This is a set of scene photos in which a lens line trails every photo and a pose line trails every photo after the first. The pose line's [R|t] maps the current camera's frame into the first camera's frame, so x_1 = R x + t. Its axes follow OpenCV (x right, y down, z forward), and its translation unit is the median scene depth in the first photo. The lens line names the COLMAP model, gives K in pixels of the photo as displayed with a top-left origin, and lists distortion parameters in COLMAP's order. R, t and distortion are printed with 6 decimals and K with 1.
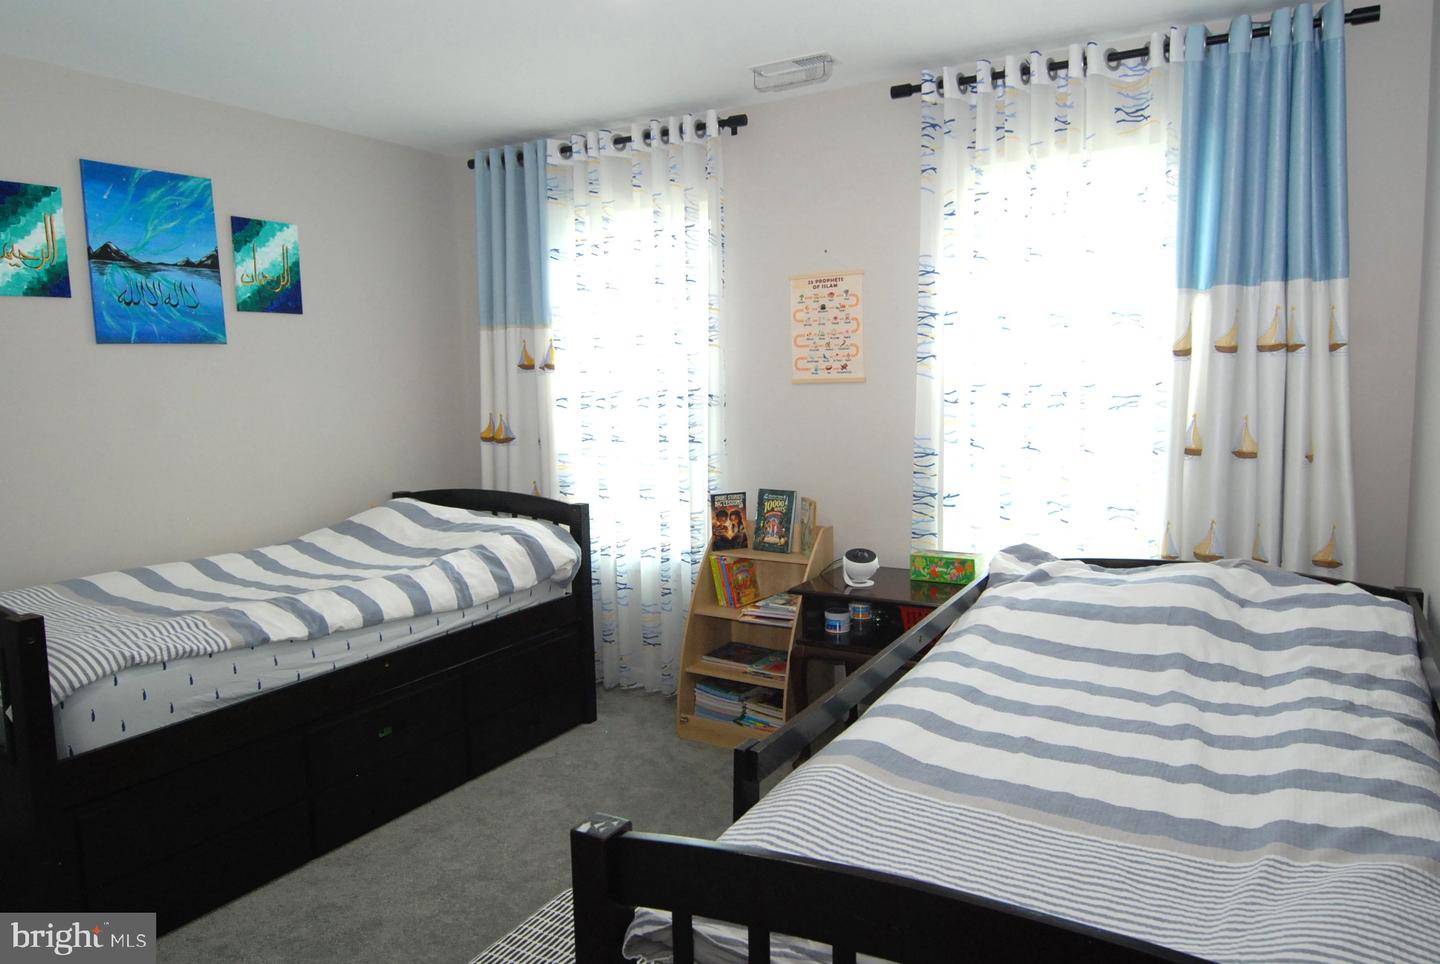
lens RADIAL K [[984.8, 0, 719.7], [0, 984.8, 480.5], [0, 0, 1]] dist [0.001256, -0.013571]
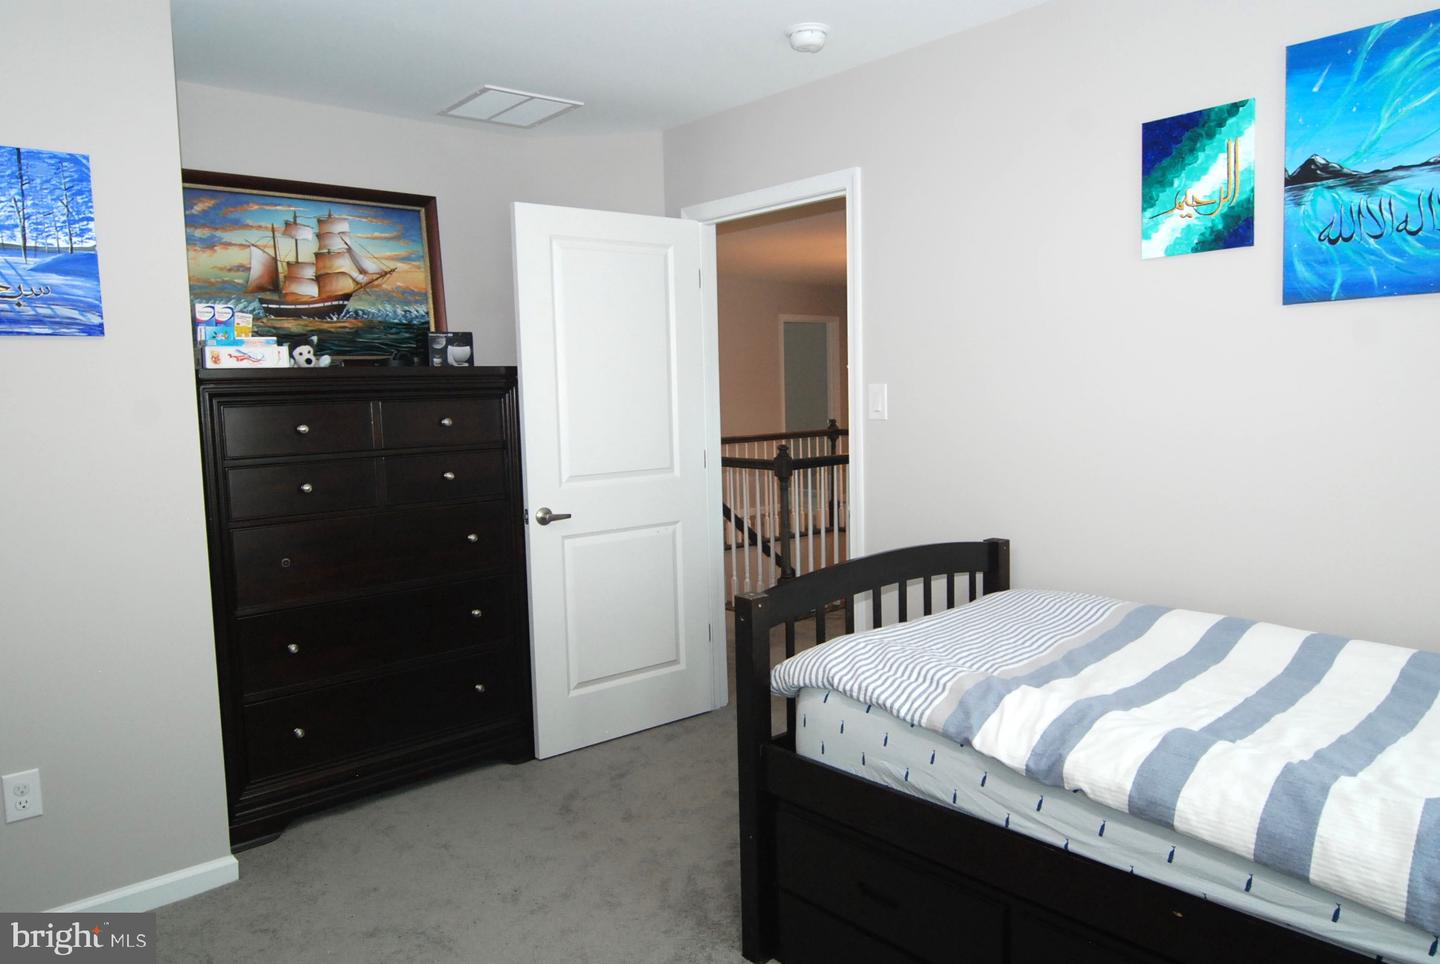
lens RADIAL K [[984.8, 0, 720.4], [0, 984.8, 474.8], [0, 0, 1]] dist [0.001256, -0.013571]
pose [[-0.304412, 0.117483, -0.945268, 0.182951], [-0.074453, 0.986394, 0.146571, -0.090898], [0.949626, 0.114996, -0.291523, 0.827416]]
